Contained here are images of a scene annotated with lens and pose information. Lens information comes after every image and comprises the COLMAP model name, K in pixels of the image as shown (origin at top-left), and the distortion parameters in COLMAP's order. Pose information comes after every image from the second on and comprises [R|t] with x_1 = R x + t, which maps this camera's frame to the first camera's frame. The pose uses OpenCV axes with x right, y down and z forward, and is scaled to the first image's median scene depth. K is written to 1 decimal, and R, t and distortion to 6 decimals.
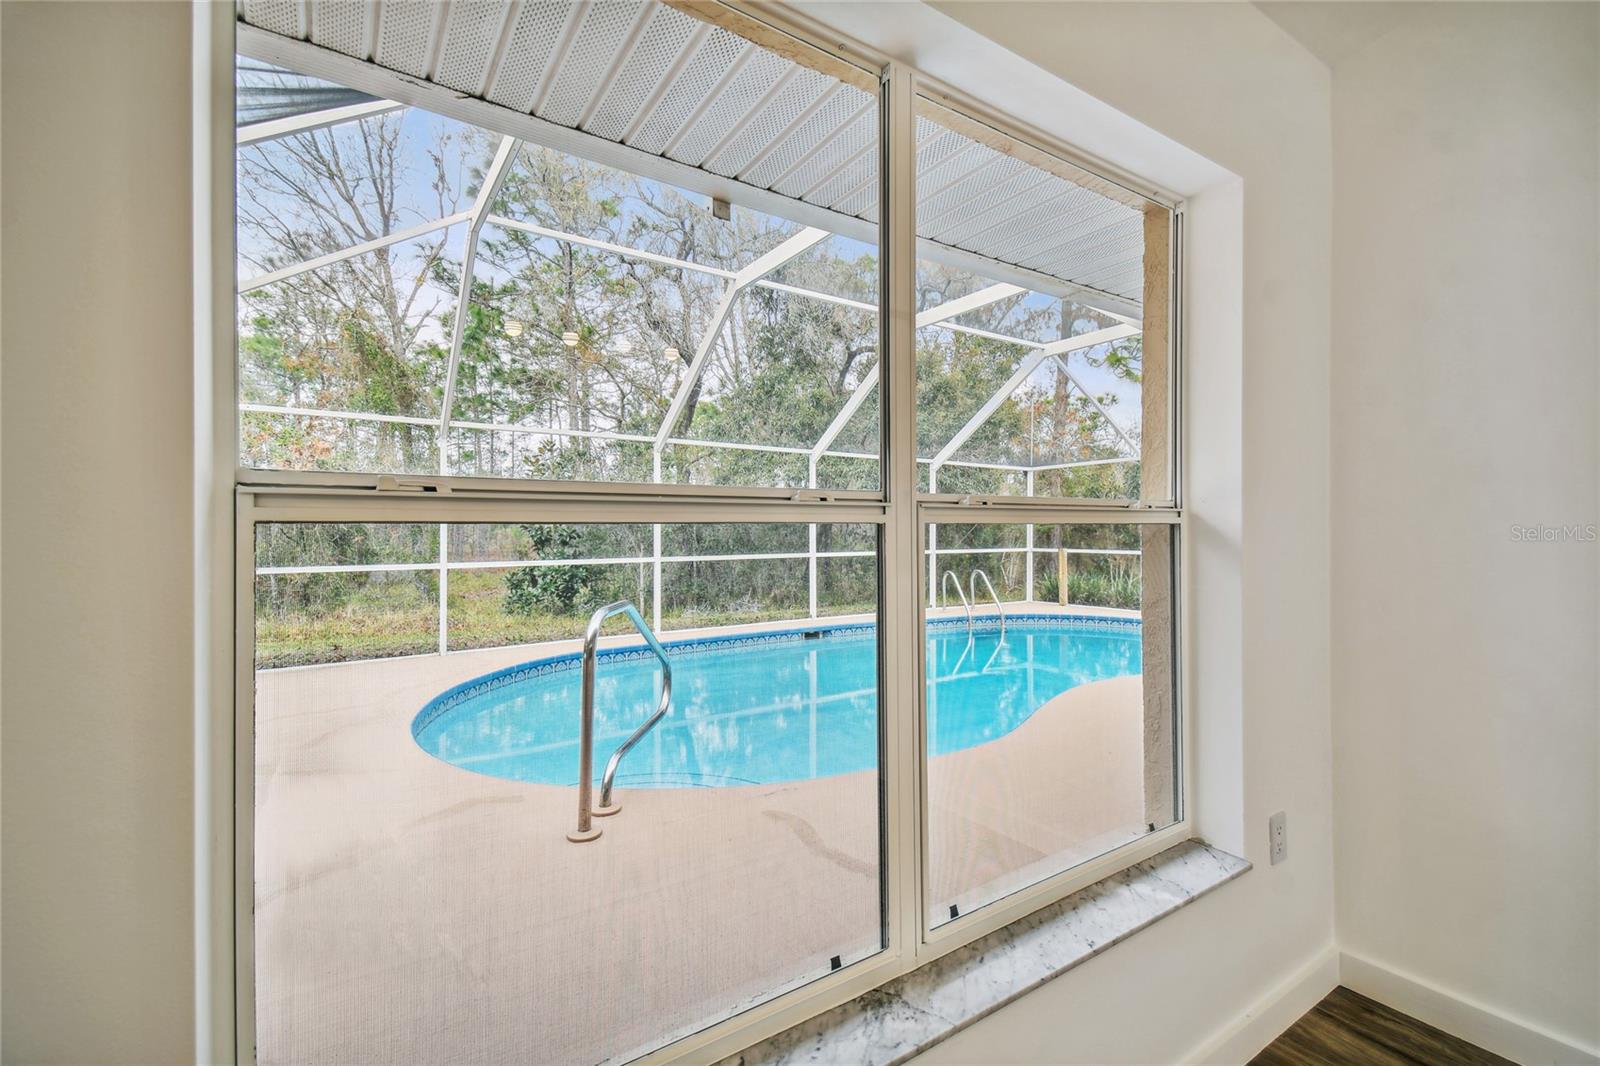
lens RADIAL K [[701.0, 0, 800.0], [0, 701.0, 533.0], [0, 0, 1]] dist [0.035026, -0.015274]
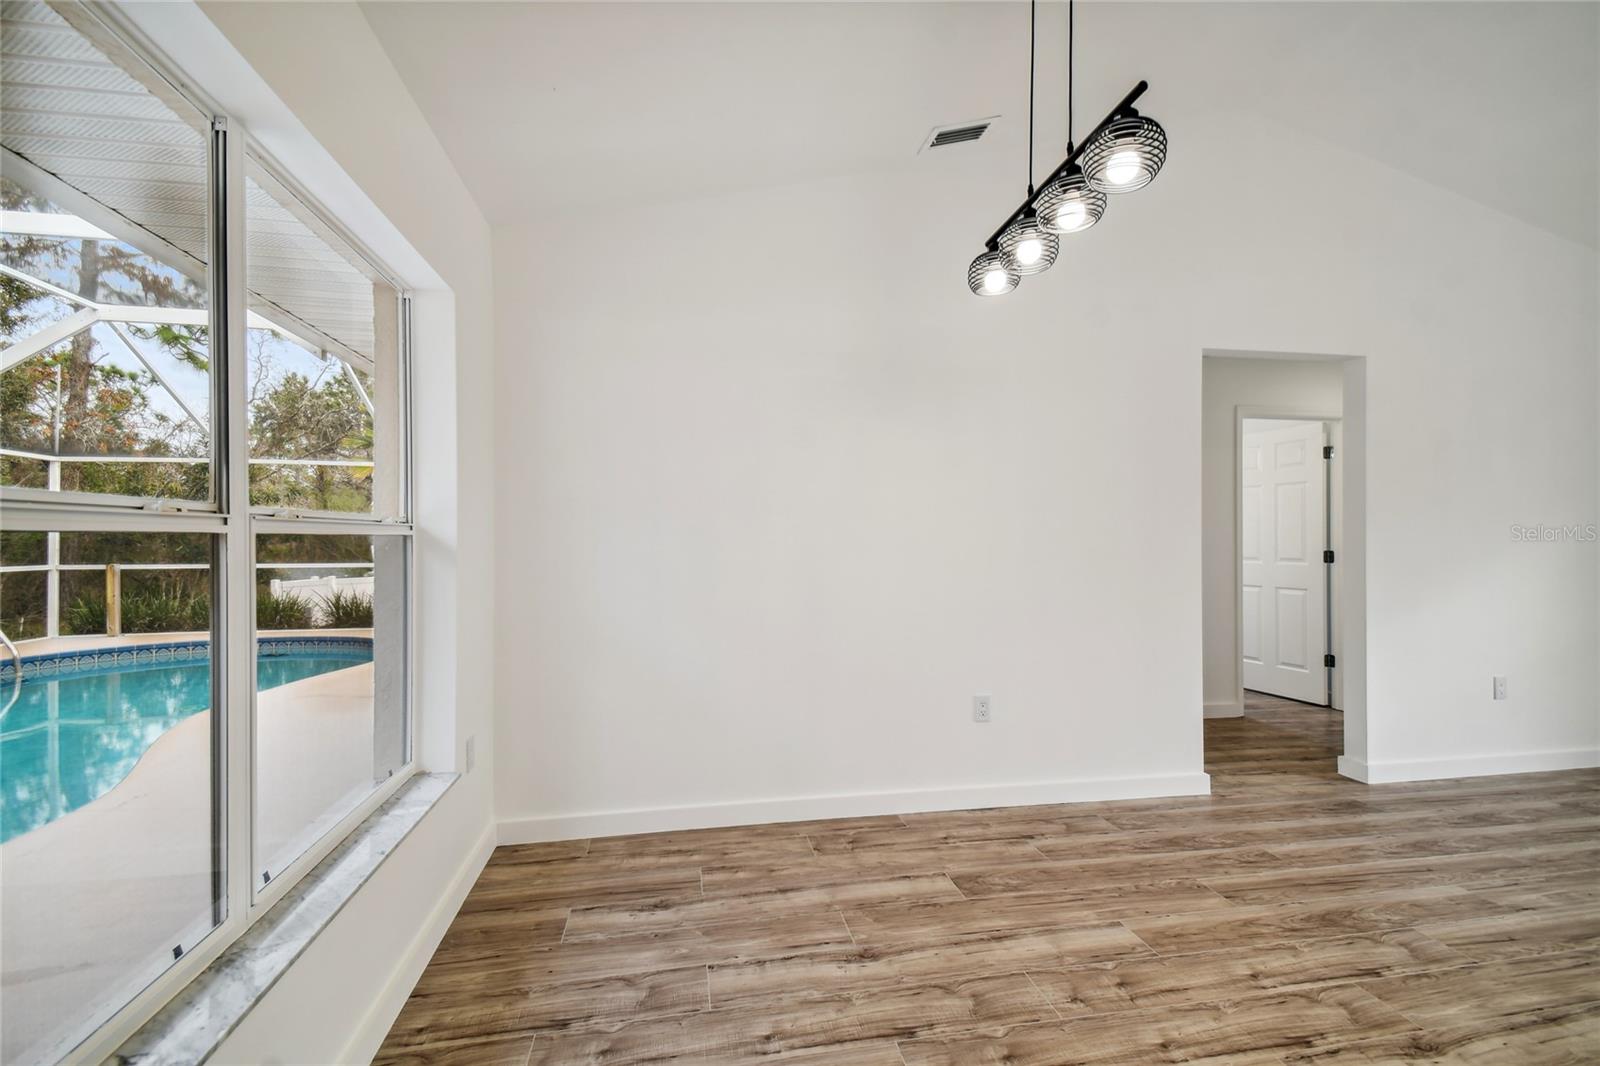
lens RADIAL K [[701.0, 0, 800.0], [0, 701.0, 533.0], [0, 0, 1]] dist [0.035026, -0.015274]
pose [[0.399048, 0.010863, 0.916865, -0.376466], [0.003452, 0.999905, -0.013349, 0.002701], [-0.916923, 0.008492, 0.398973, -0.184839]]
